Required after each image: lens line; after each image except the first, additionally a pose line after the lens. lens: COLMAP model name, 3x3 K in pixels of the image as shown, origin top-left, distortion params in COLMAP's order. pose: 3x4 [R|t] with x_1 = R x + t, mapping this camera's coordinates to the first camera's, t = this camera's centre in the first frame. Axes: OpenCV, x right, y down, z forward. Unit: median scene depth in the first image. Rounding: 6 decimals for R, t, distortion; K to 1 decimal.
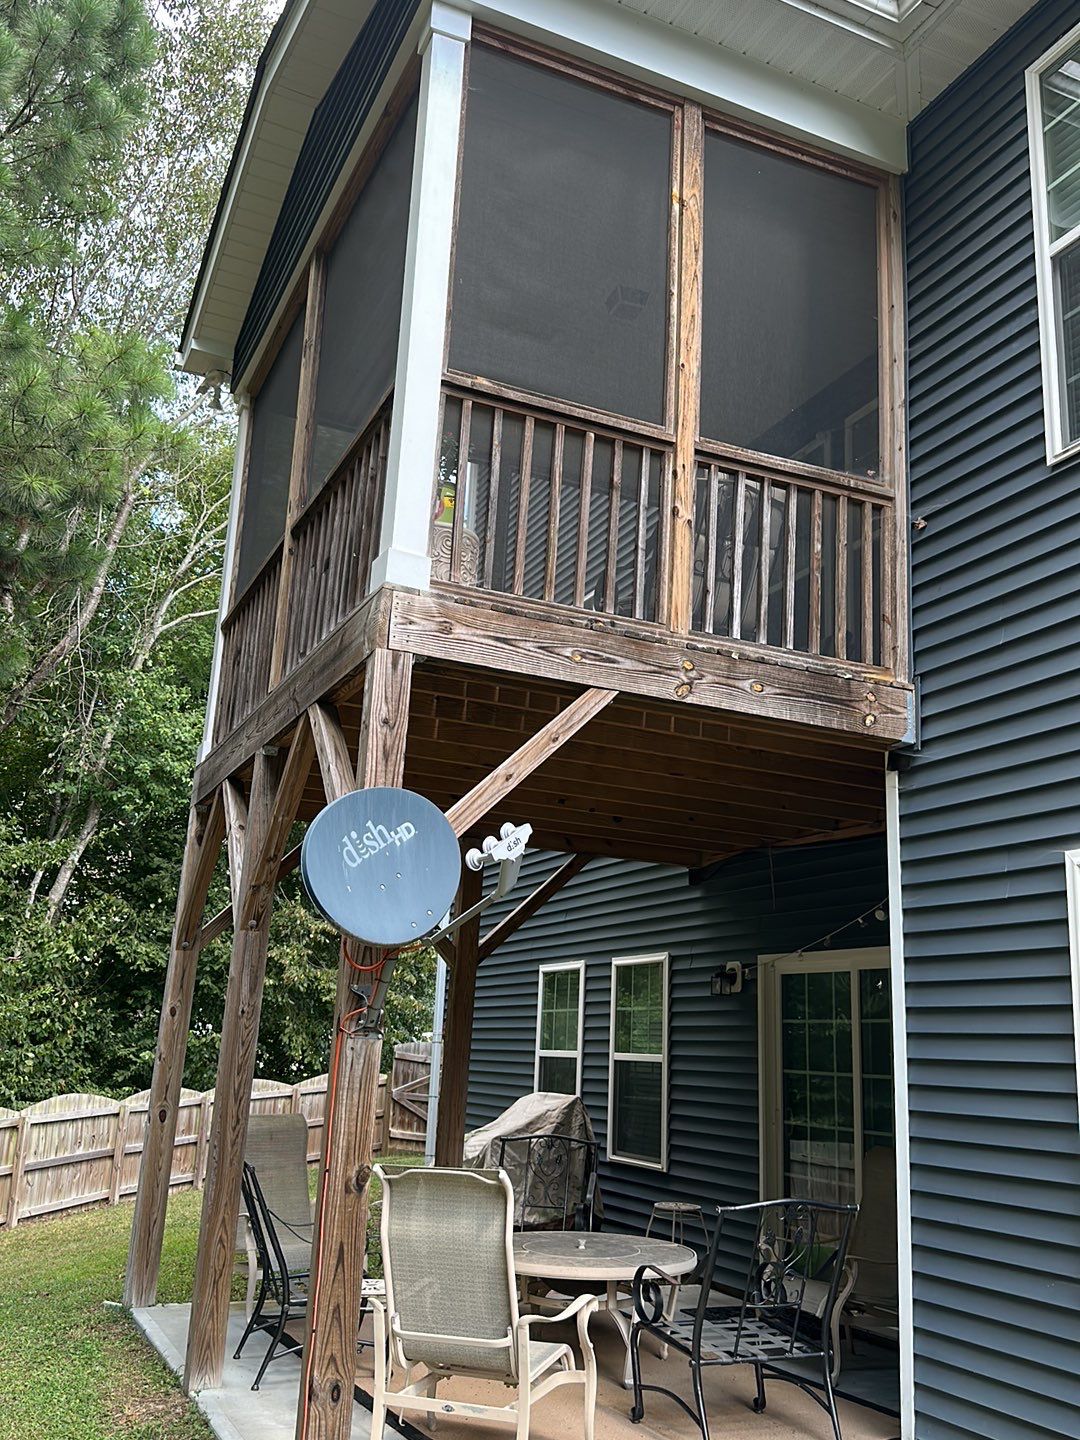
lens RADIAL K [[1253.5, 0, 515.9], [0, 1253.5, 668.5], [0, 0, 1]] dist [0.027418, -0.099176]
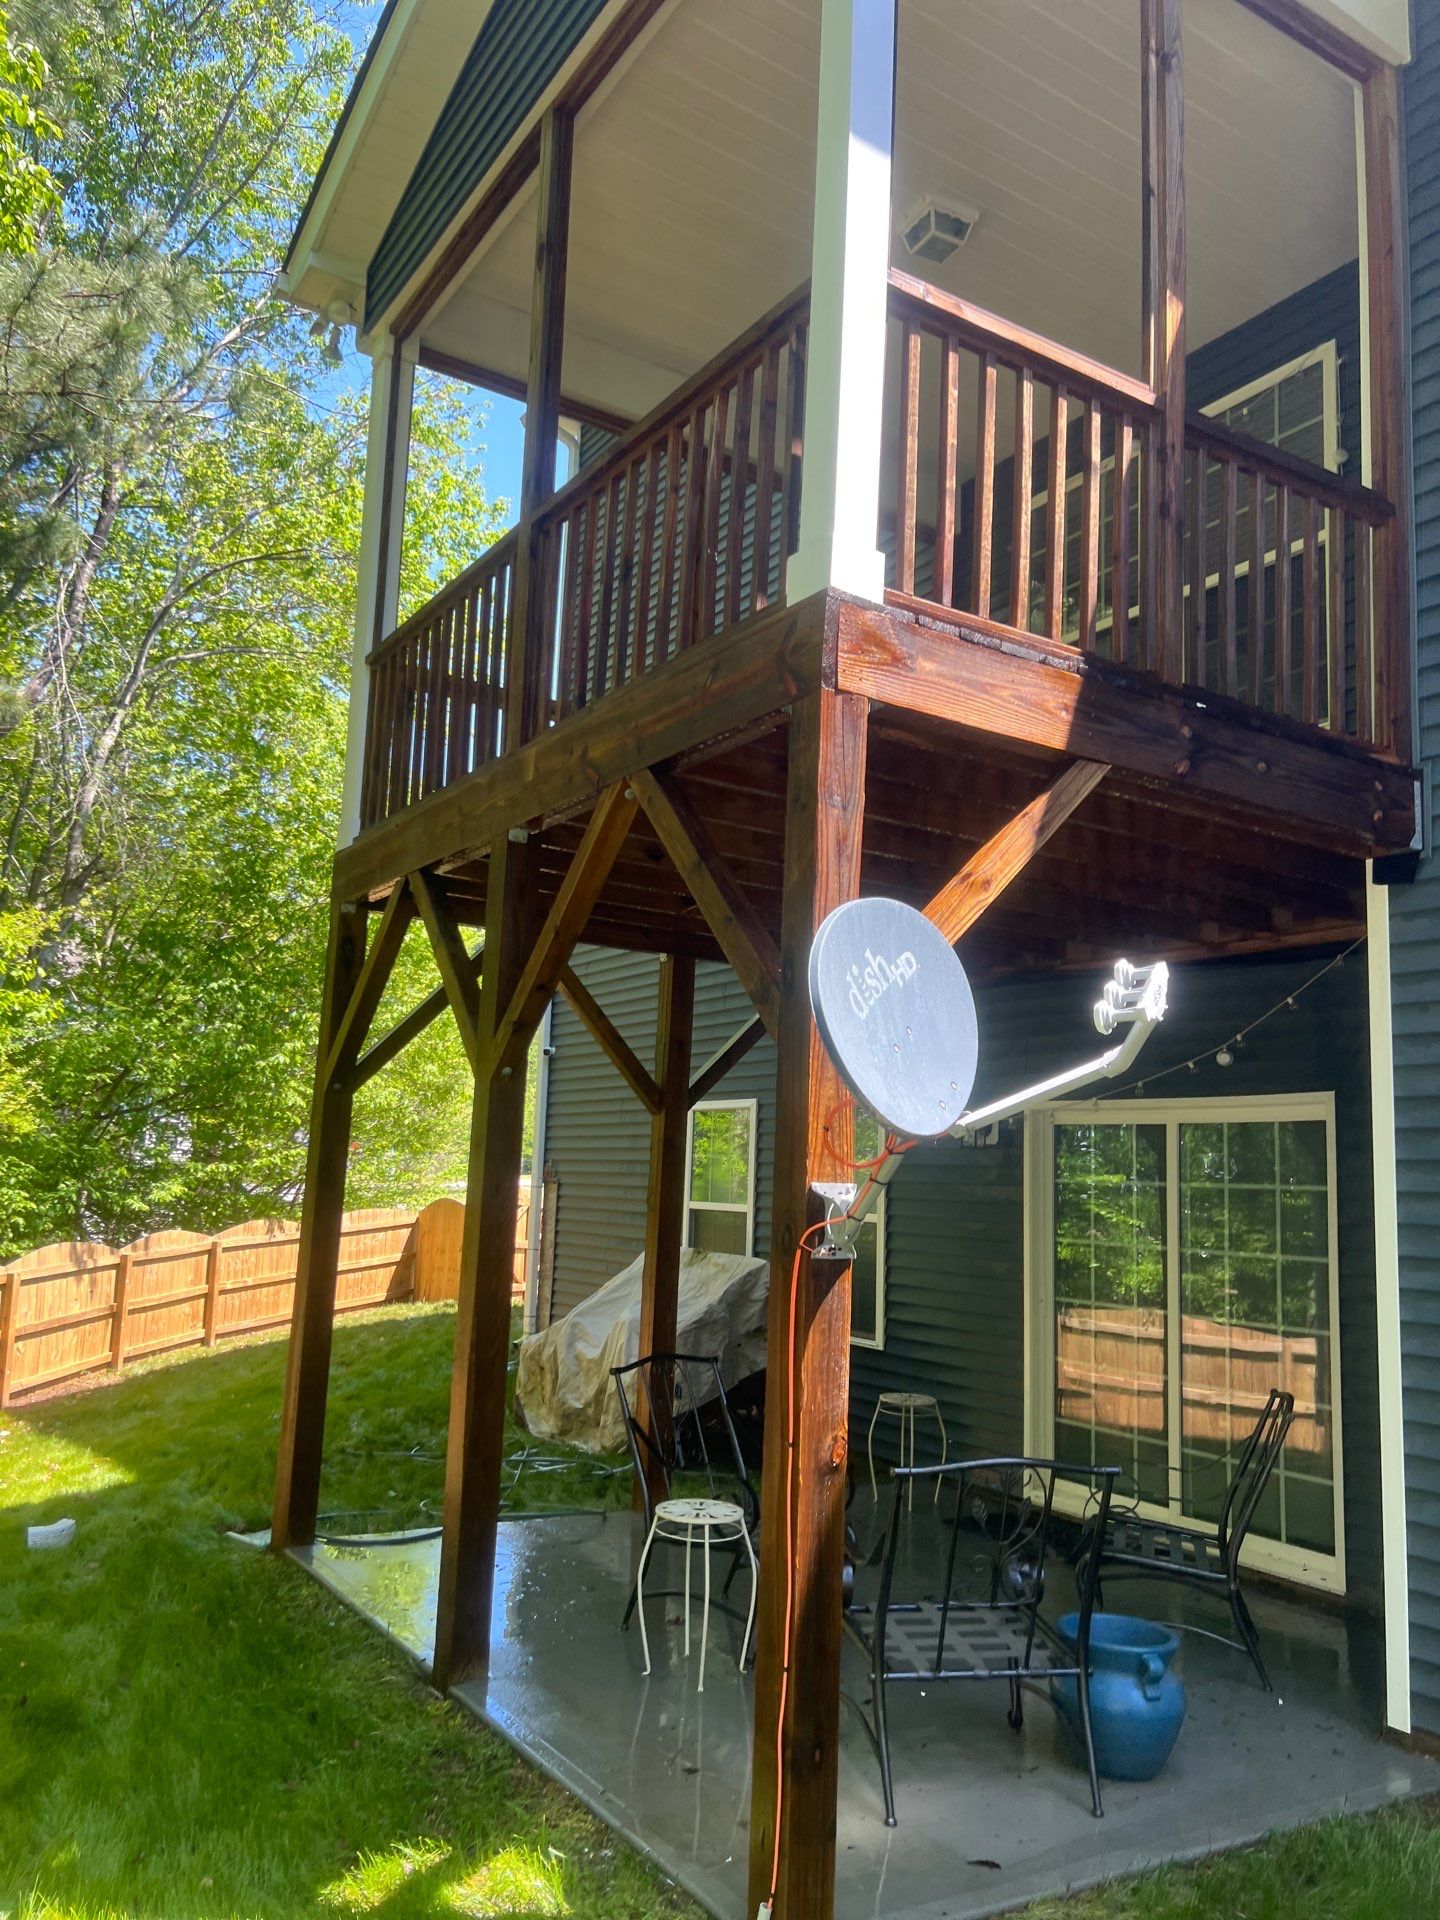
lens RADIAL K [[1446.4, 0, 699.6], [0, 1446.4, 950.6], [0, 0, 1]] dist [0.034970, -0.042942]
pose [[0.993646, 0.017255, 0.111223, -0.175796], [-0.032703, 0.989808, 0.138604, 0.011408], [-0.107698, -0.141361, 0.984083, 0.153854]]
